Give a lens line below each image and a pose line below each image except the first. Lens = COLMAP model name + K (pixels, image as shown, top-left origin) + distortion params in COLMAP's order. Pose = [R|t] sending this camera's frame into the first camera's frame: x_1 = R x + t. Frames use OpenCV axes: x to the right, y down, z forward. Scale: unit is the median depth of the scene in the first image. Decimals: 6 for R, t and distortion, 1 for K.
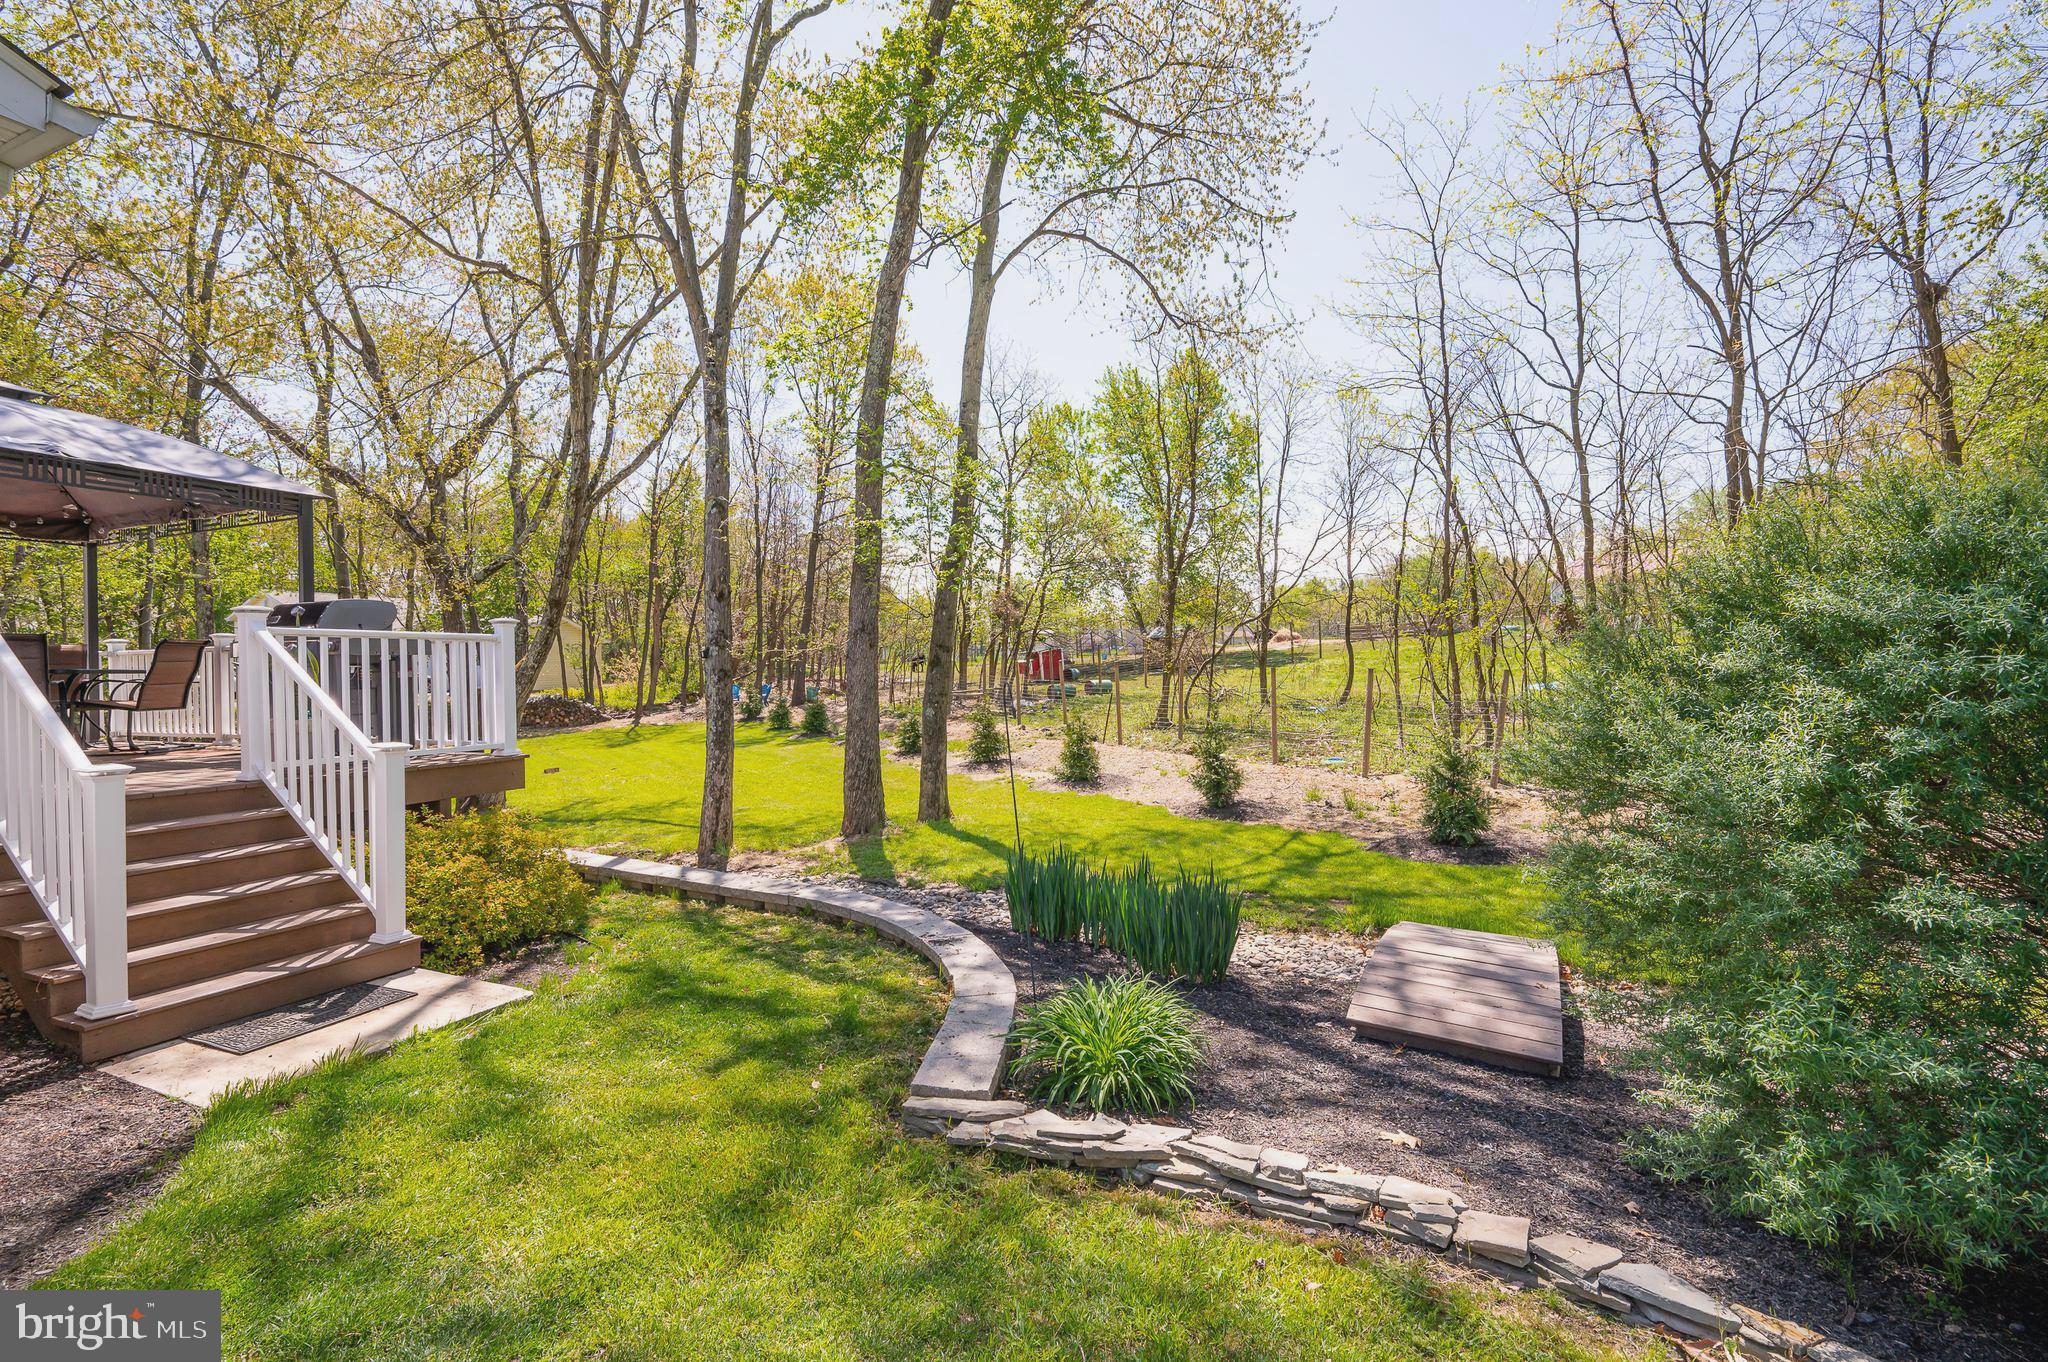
lens RADIAL K [[910.9, 0, 1017.4], [0, 910.9, 683.5], [0, 0, 1]] dist [0.001295, 0.000388]
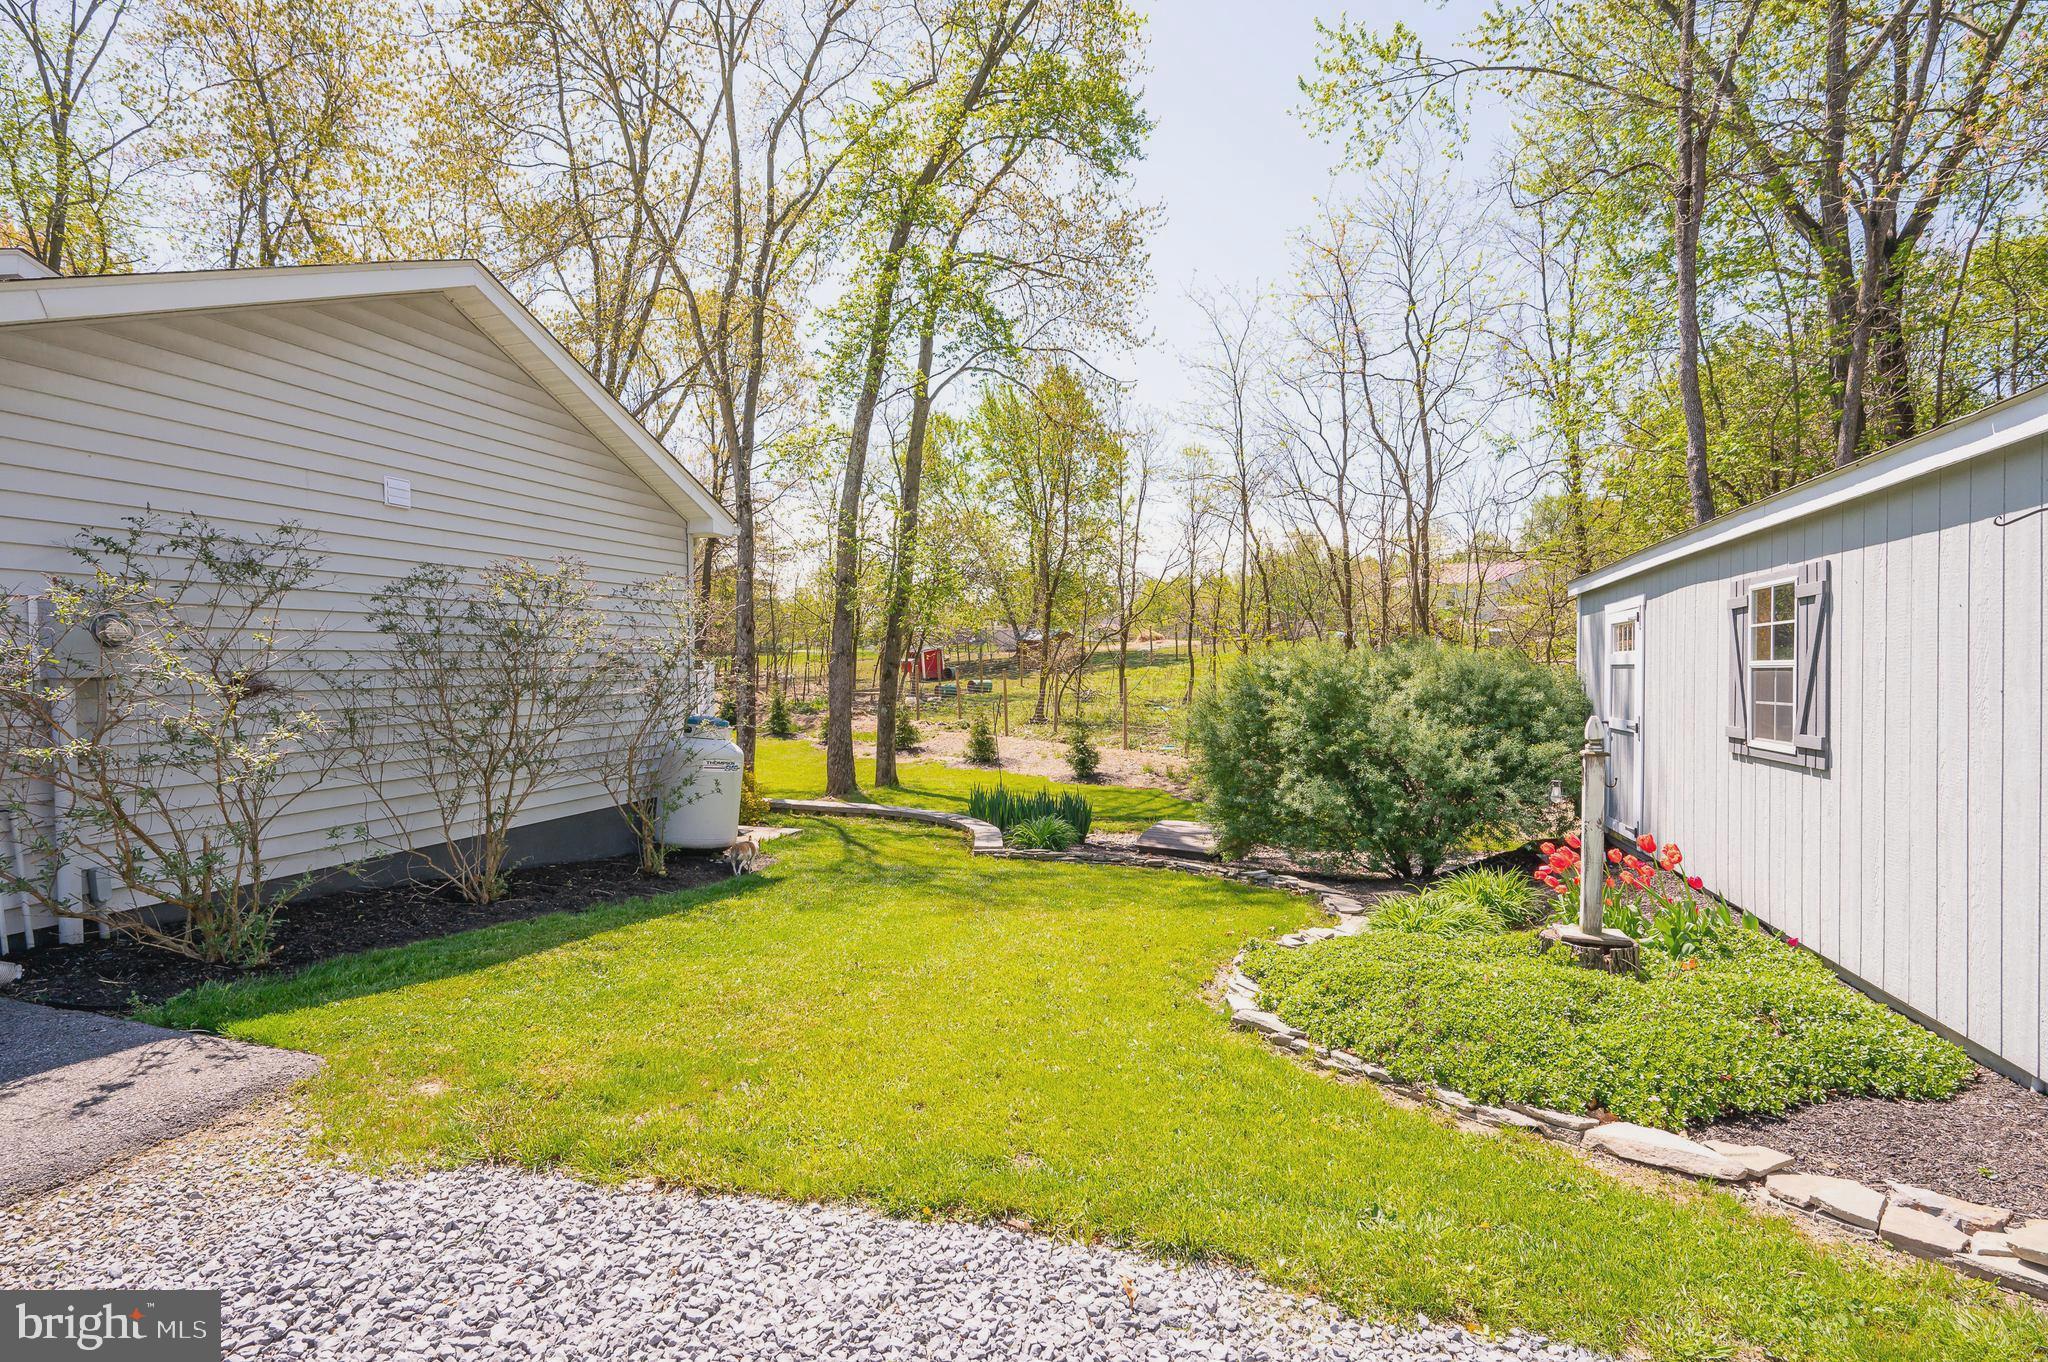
lens RADIAL K [[993.7, 0, 1025.9], [0, 993.7, 673.9], [0, 0, 1]] dist [0.000333, -0.000012]
pose [[0.987659, 0.009239, 0.156347, -0.088647], [-0.008952, 0.999957, -0.002541, -0.017559], [-0.156364, 0.001110, 0.987699, -0.406869]]
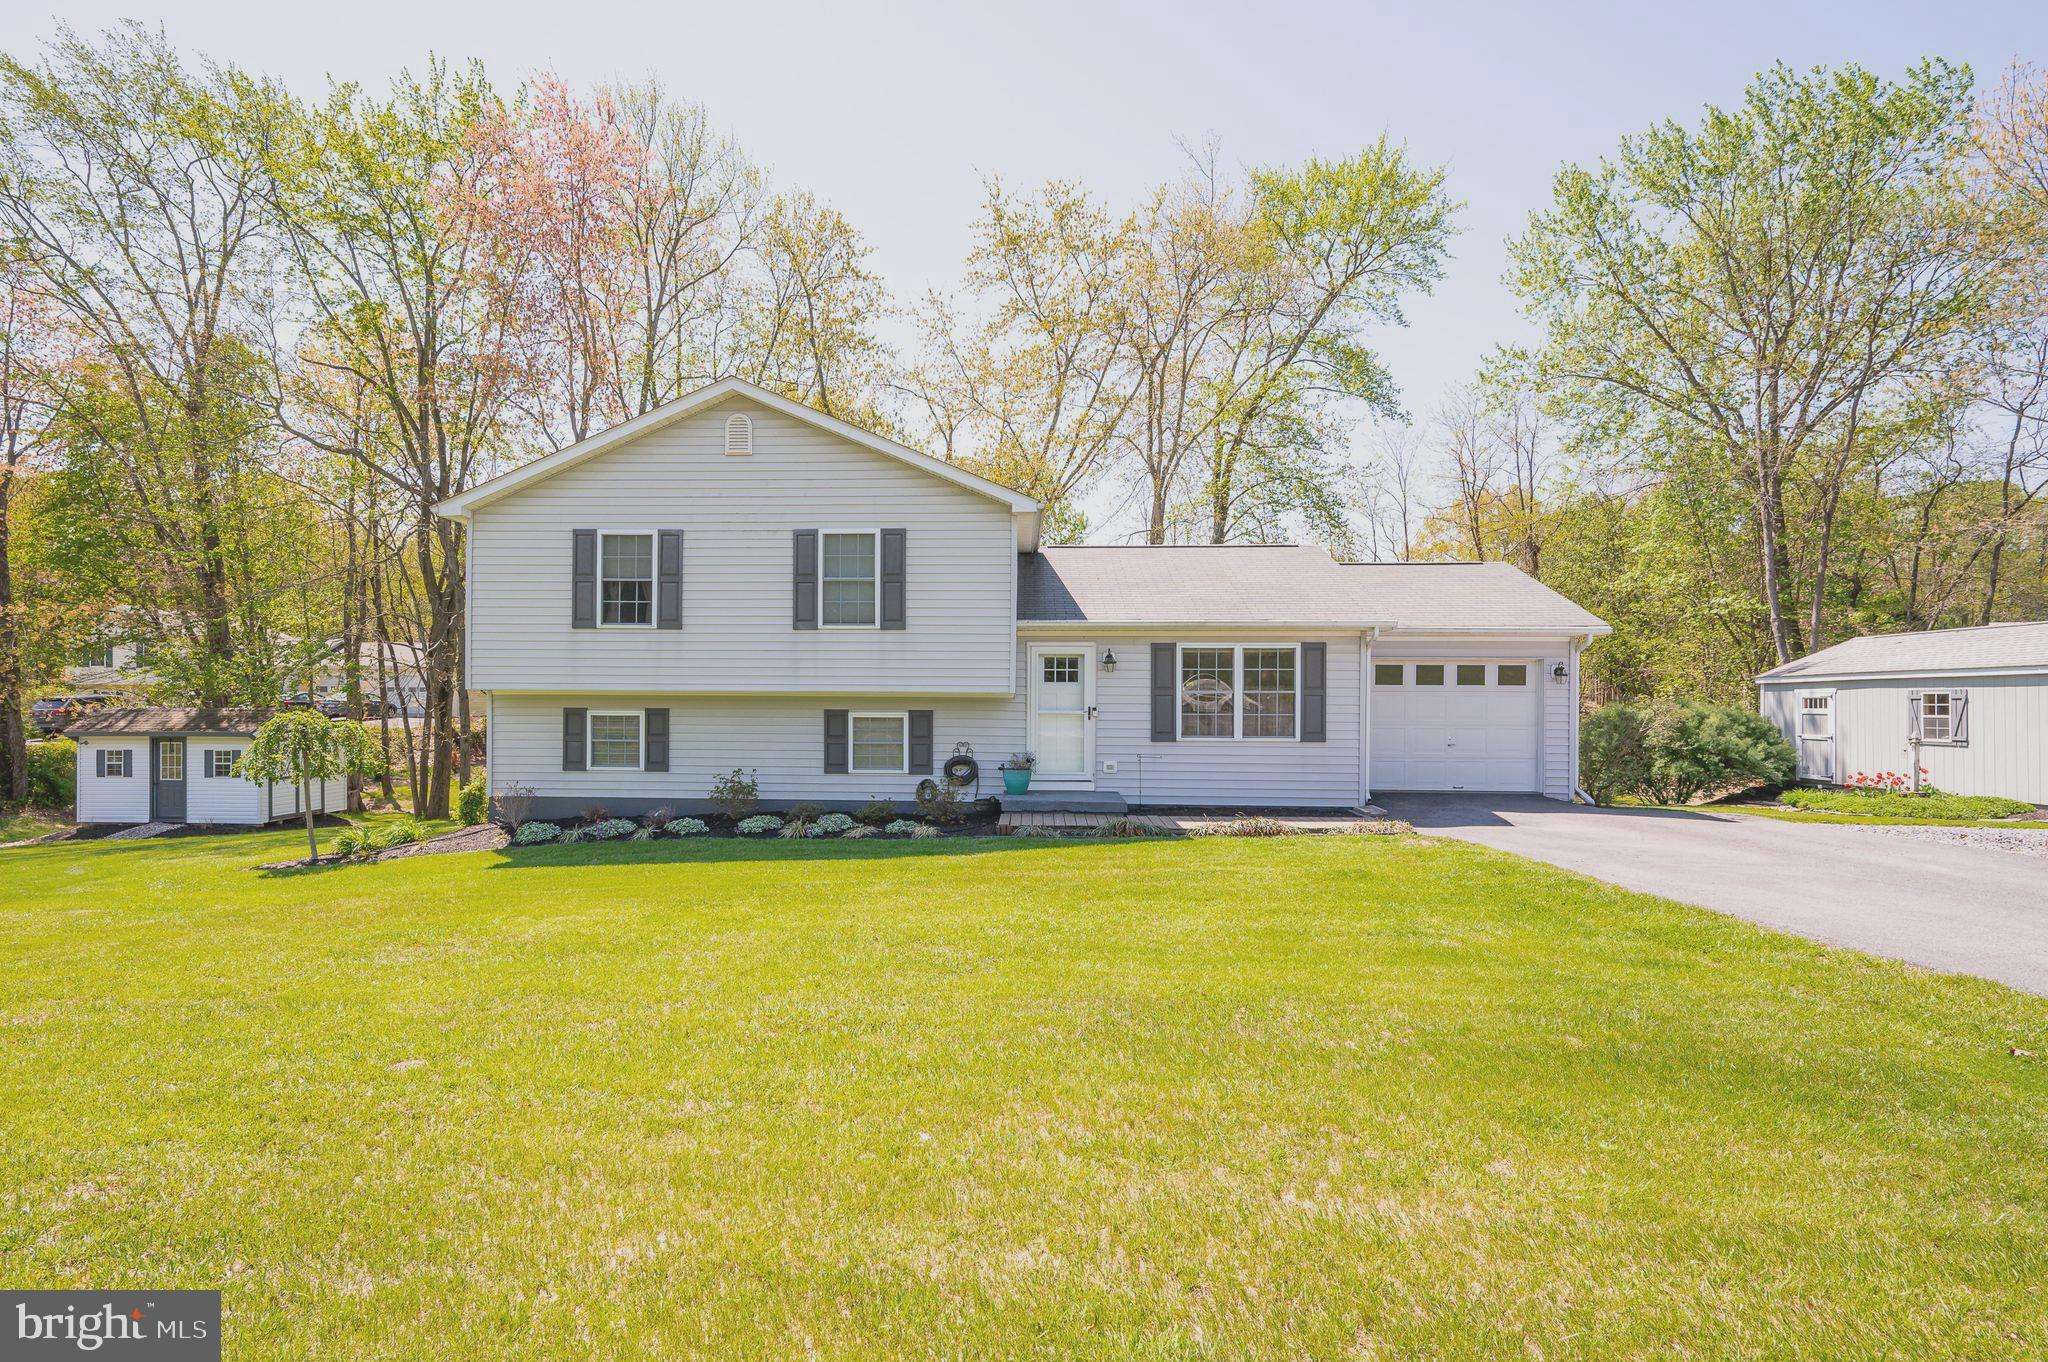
lens RADIAL K [[983.4, 0, 969.8], [0, 983.4, 686.1], [0, 0, 1]] dist [0.001596, 0.000337]
pose [[0.937146, 0.018795, 0.348432, -1.088433], [-0.011240, 0.999656, -0.023692, -0.019661], [-0.348757, 0.018286, 0.937035, -0.744537]]
